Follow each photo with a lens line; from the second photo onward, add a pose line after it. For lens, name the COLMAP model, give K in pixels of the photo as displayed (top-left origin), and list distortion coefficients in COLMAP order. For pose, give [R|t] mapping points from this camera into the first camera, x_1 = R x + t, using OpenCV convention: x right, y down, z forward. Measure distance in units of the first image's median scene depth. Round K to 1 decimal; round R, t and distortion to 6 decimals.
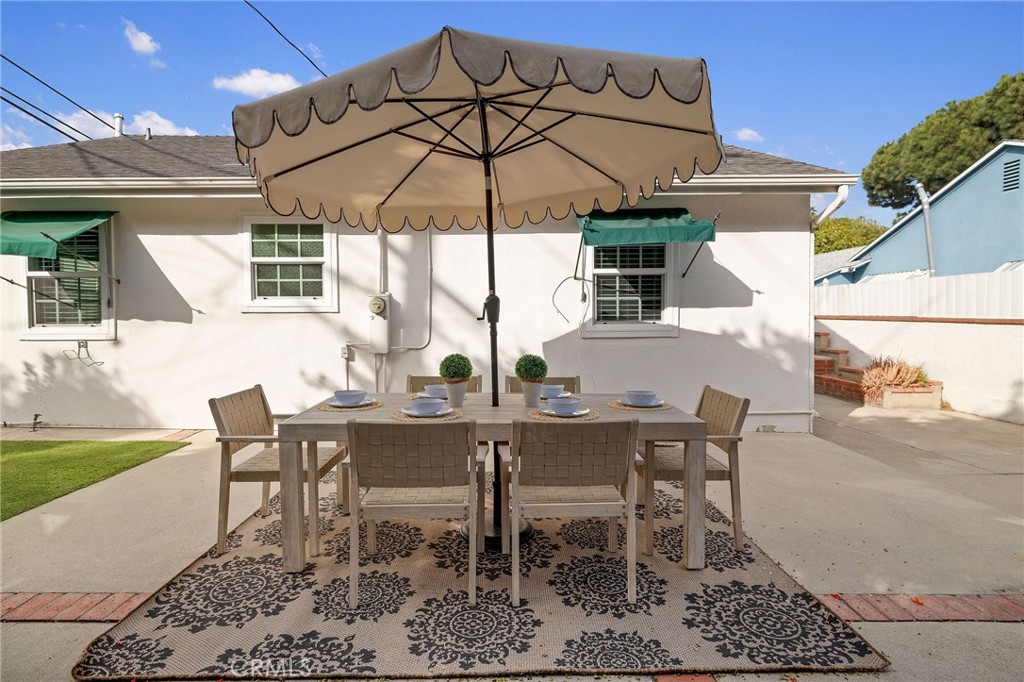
lens RADIAL K [[520.7, 0, 509.5], [0, 520.7, 334.3], [0, 0, 1]] dist [-0.003990, 0.001245]
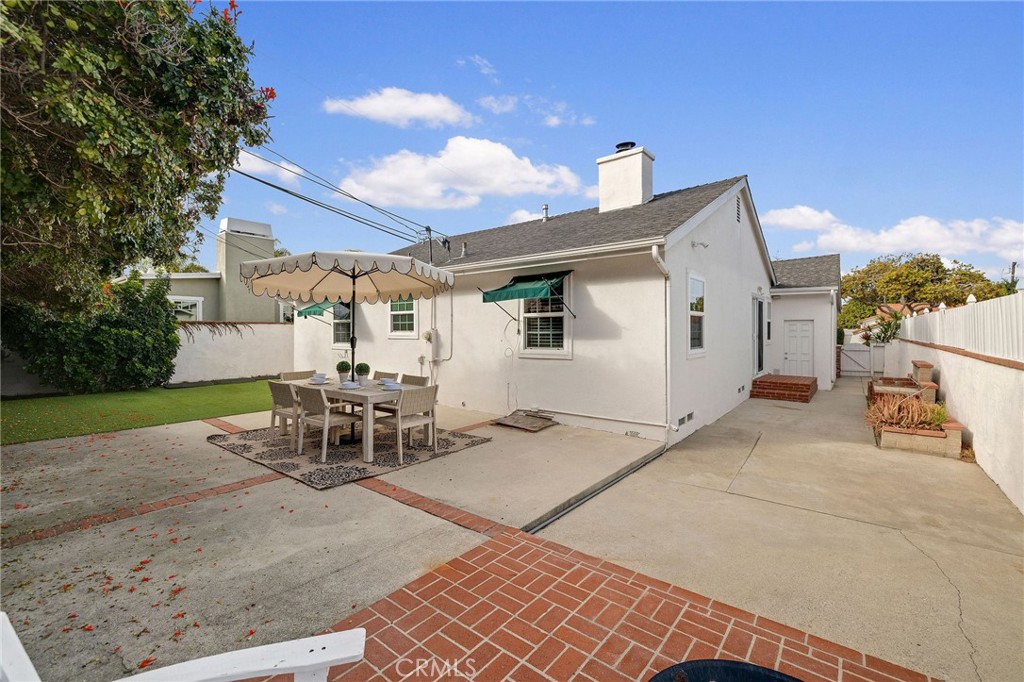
lens RADIAL K [[432.9, 0, 514.7], [0, 432.9, 338.9], [0, 0, 1]] dist [0.002618, -0.002553]
pose [[0.781278, 0.013739, -0.624032, 0.952721], [-0.027698, 0.999536, -0.012671, -0.032848], [0.623569, 0.027184, 0.781296, -0.029733]]
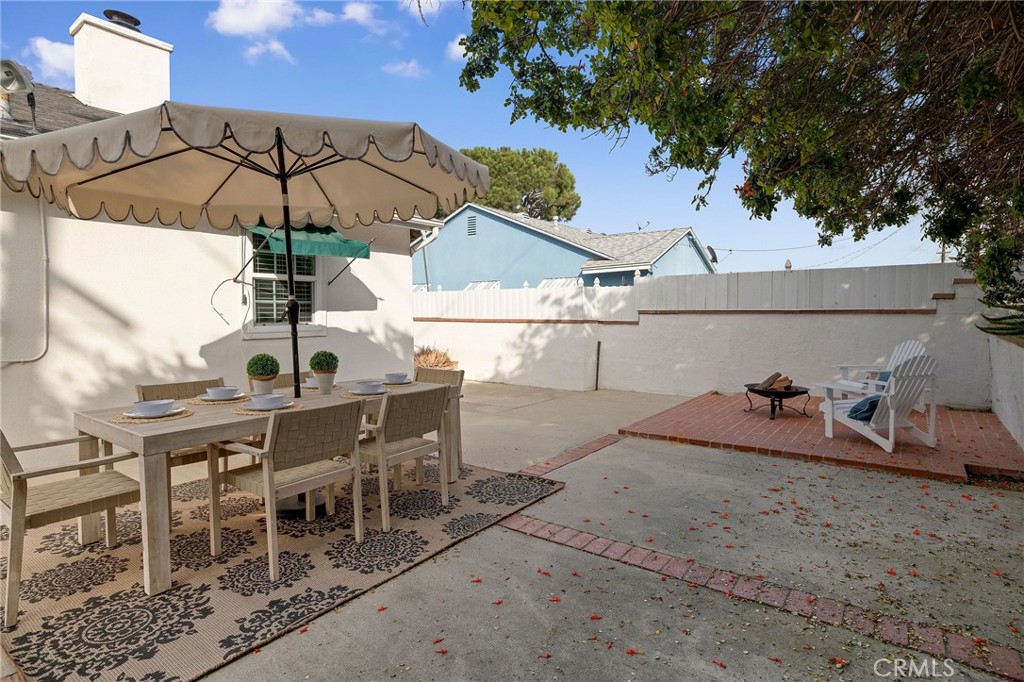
lens RADIAL K [[520.7, 0, 508.6], [0, 520.7, 340.6], [0, 0, 1]] dist [-0.003990, 0.001245]
pose [[0.605398, -0.037880, 0.795021, -0.360387], [0.030842, 0.999233, 0.024124, 0.000270], [-0.795325, 0.009915, 0.606102, -0.033244]]
